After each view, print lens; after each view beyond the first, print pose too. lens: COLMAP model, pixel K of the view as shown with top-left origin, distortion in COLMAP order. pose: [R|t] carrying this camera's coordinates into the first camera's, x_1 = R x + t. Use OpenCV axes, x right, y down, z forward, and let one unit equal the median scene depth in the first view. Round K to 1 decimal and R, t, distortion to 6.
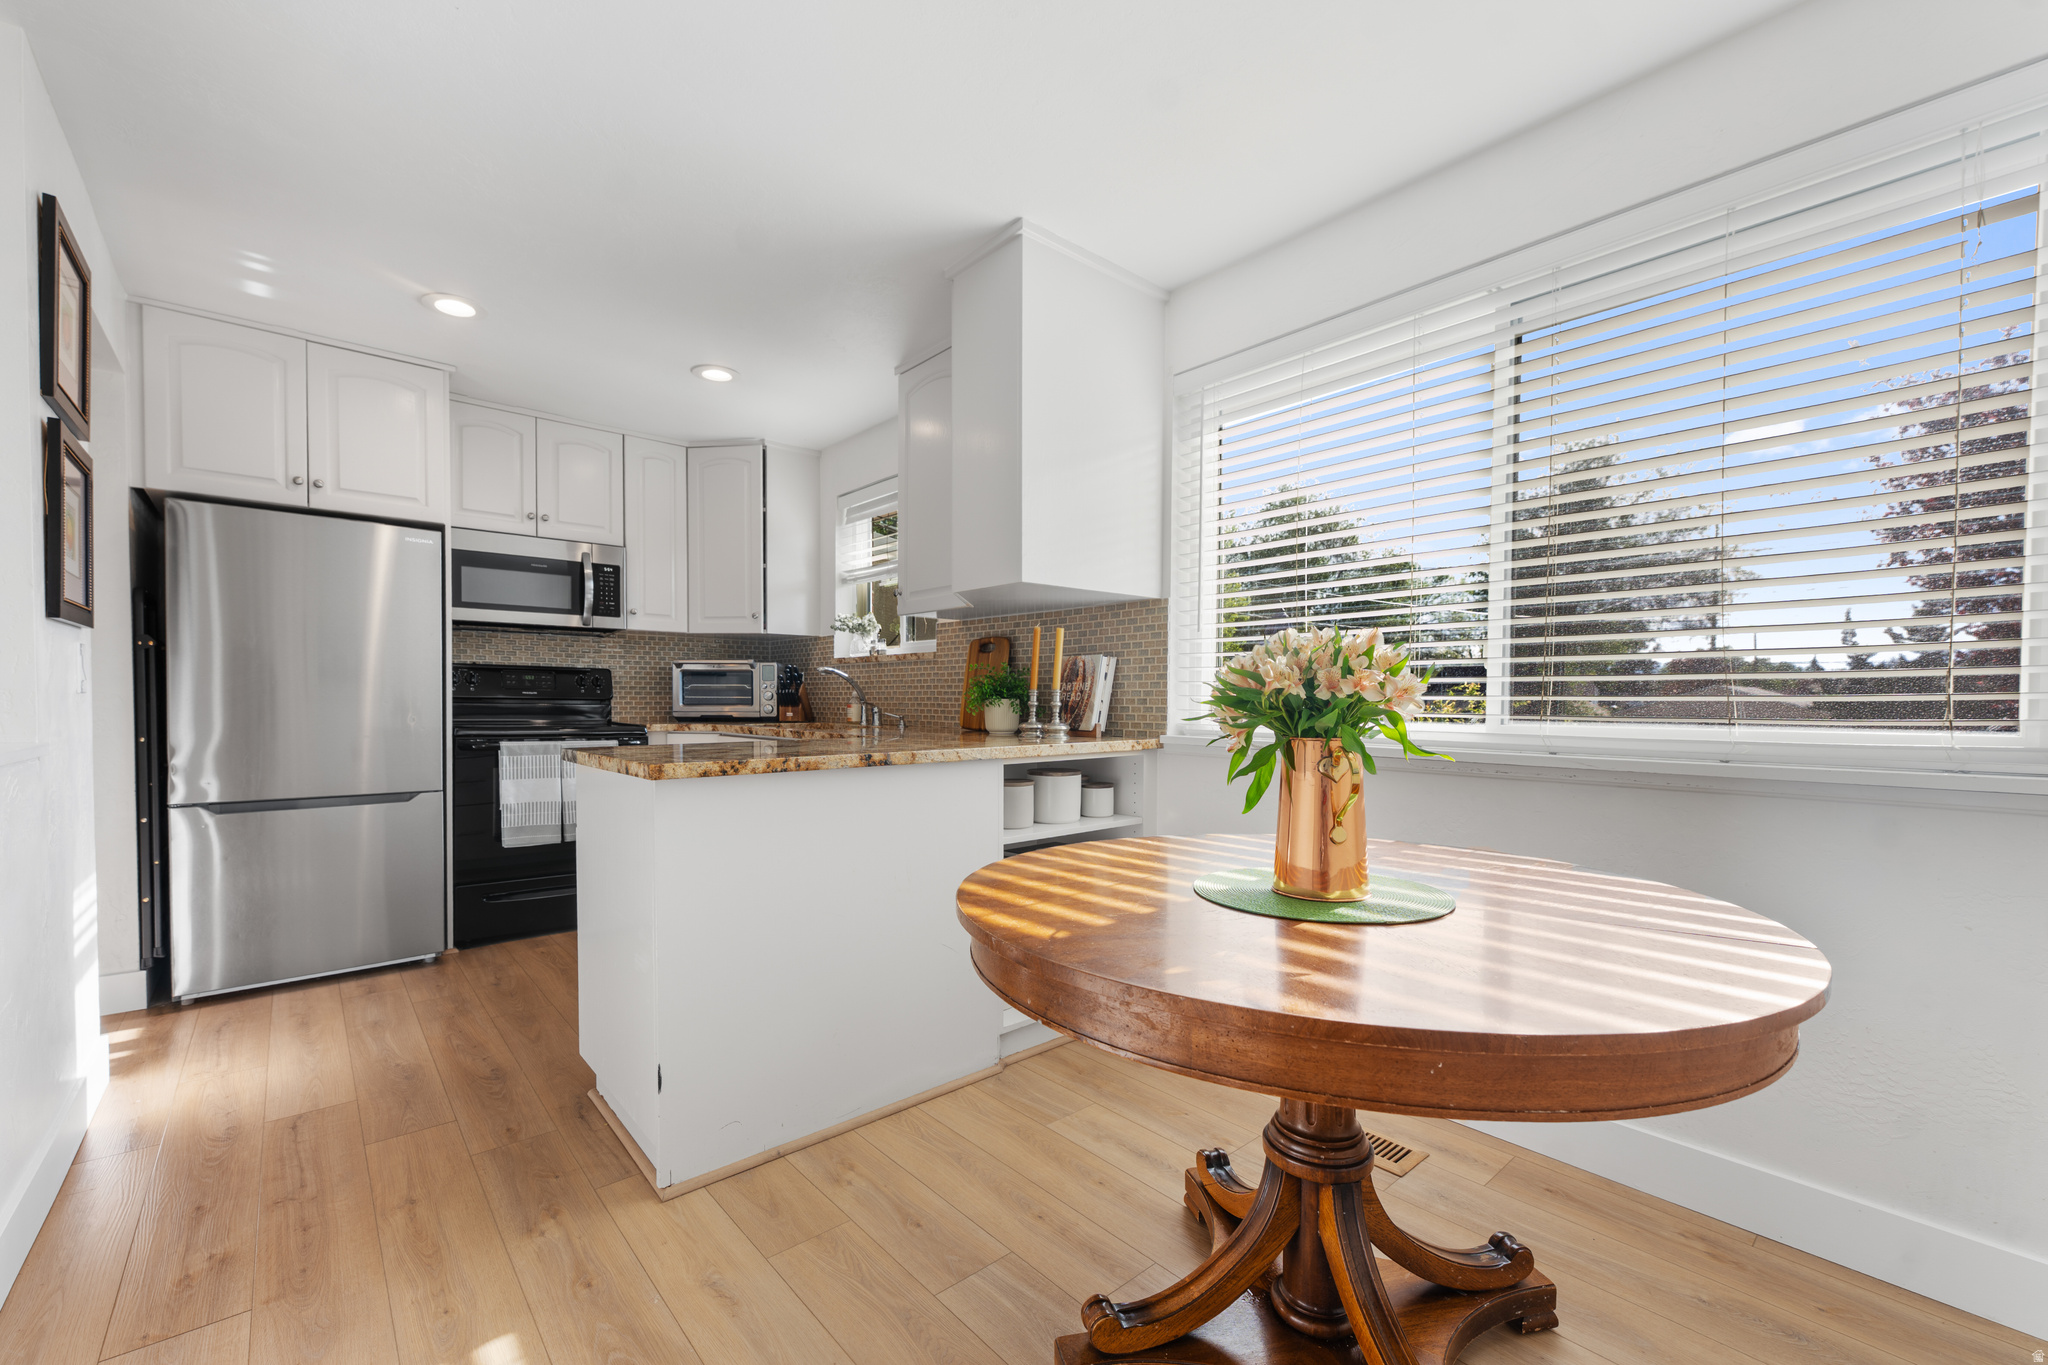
lens RADIAL K [[819.1, 0, 1010.2], [0, 819.1, 715.5], [0, 0, 1]] dist [-0.003646, -0.000418]
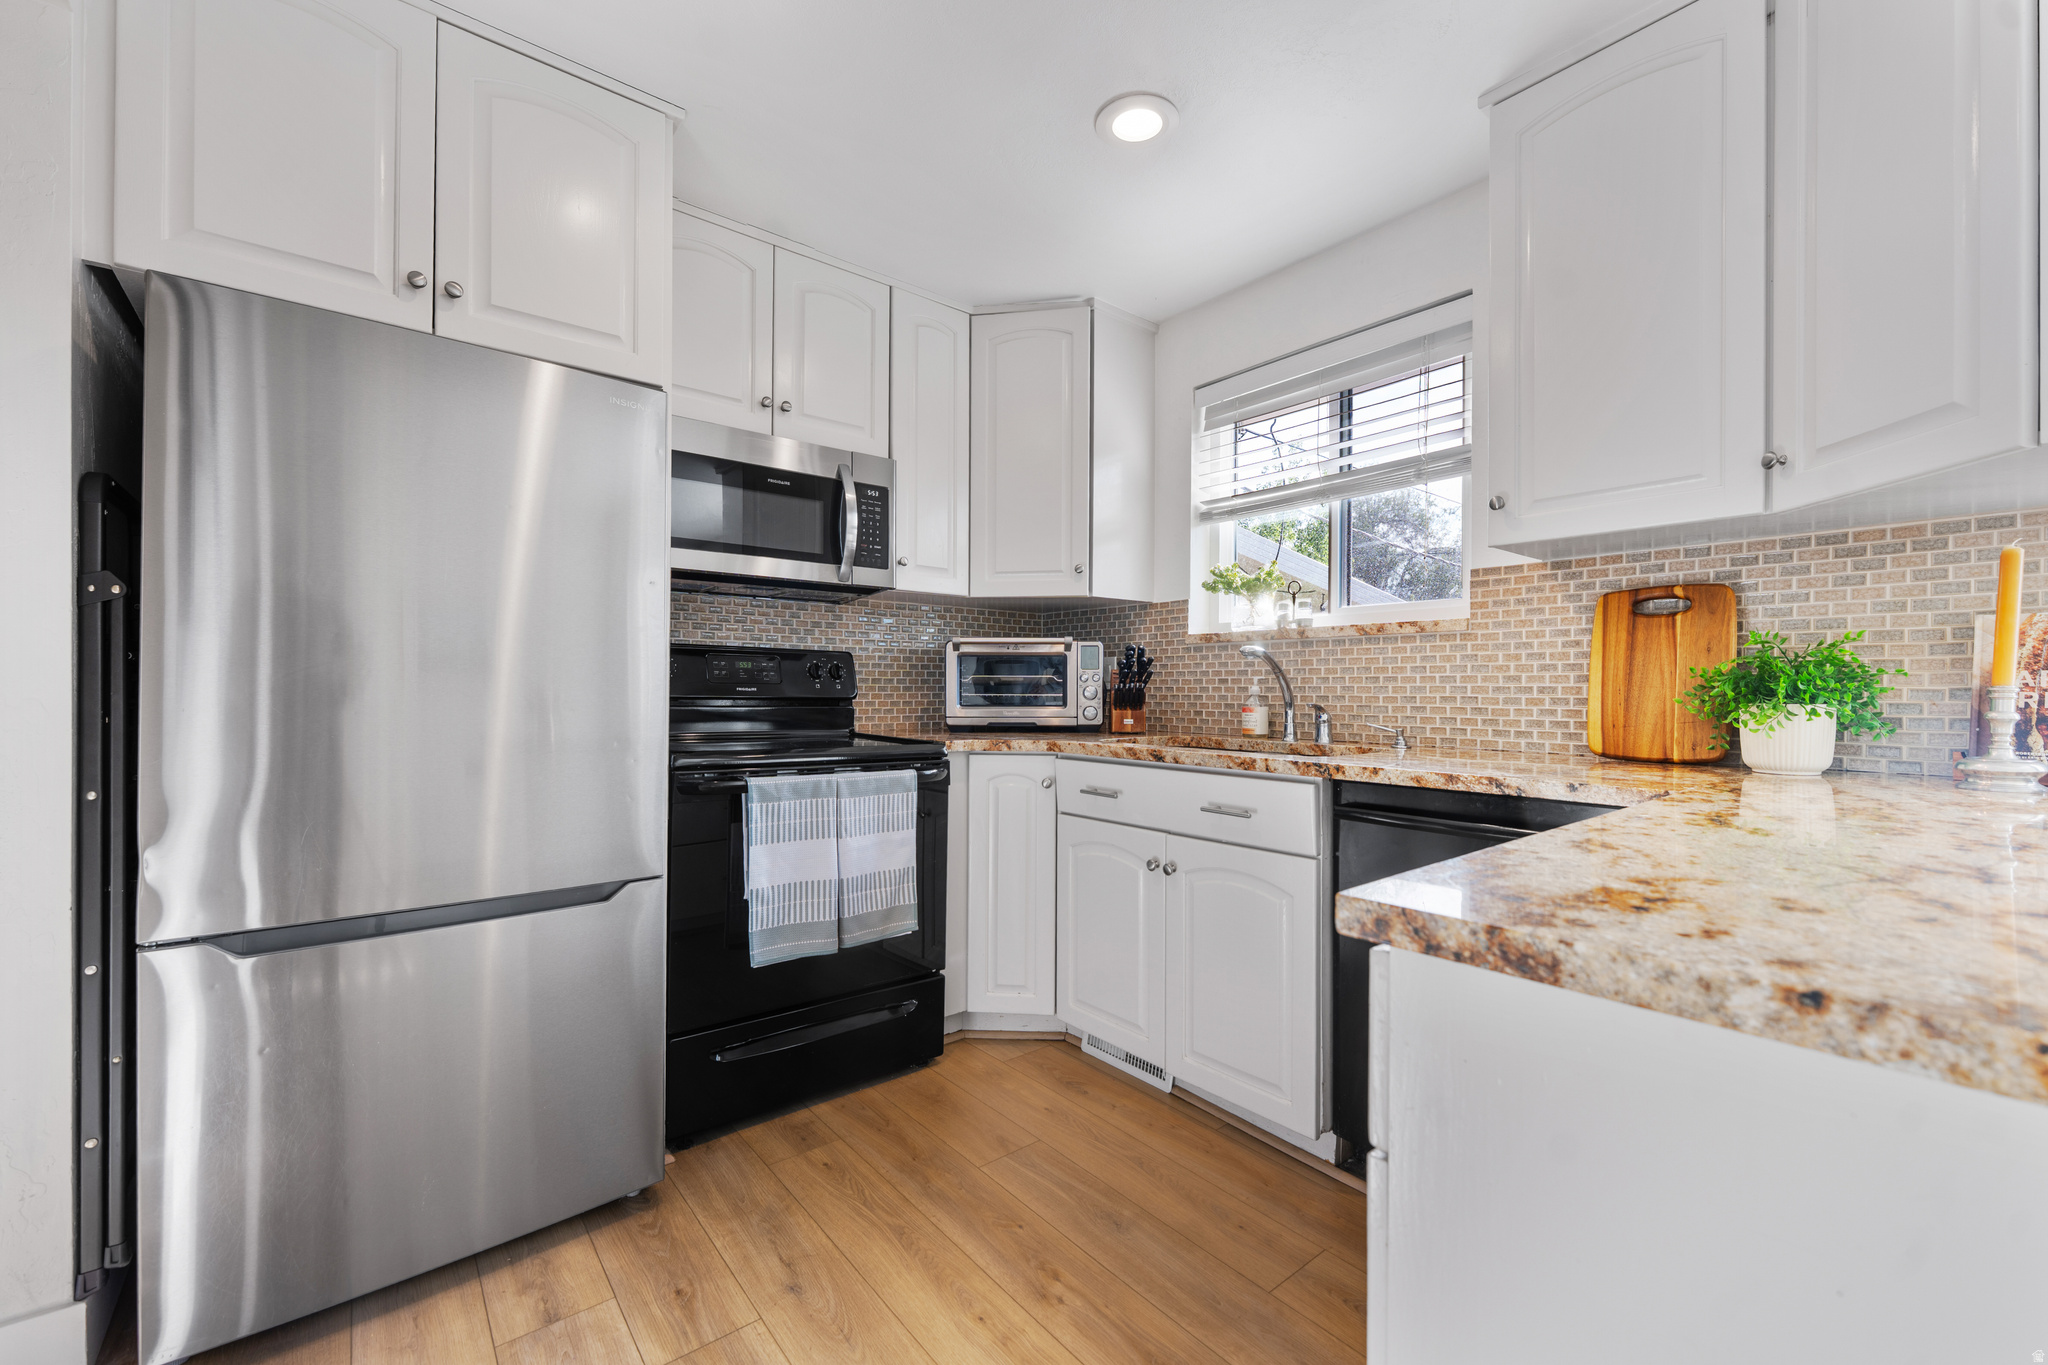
lens RADIAL K [[819.1, 0, 1026.7], [0, 819.1, 687.3], [0, 0, 1]] dist [-0.003646, -0.000418]
pose [[0.999221, -0.001273, -0.039433, -0.356657], [0.000360, 0.999732, -0.023148, -0.014814], [0.039452, 0.023116, 0.998954, 0.386350]]
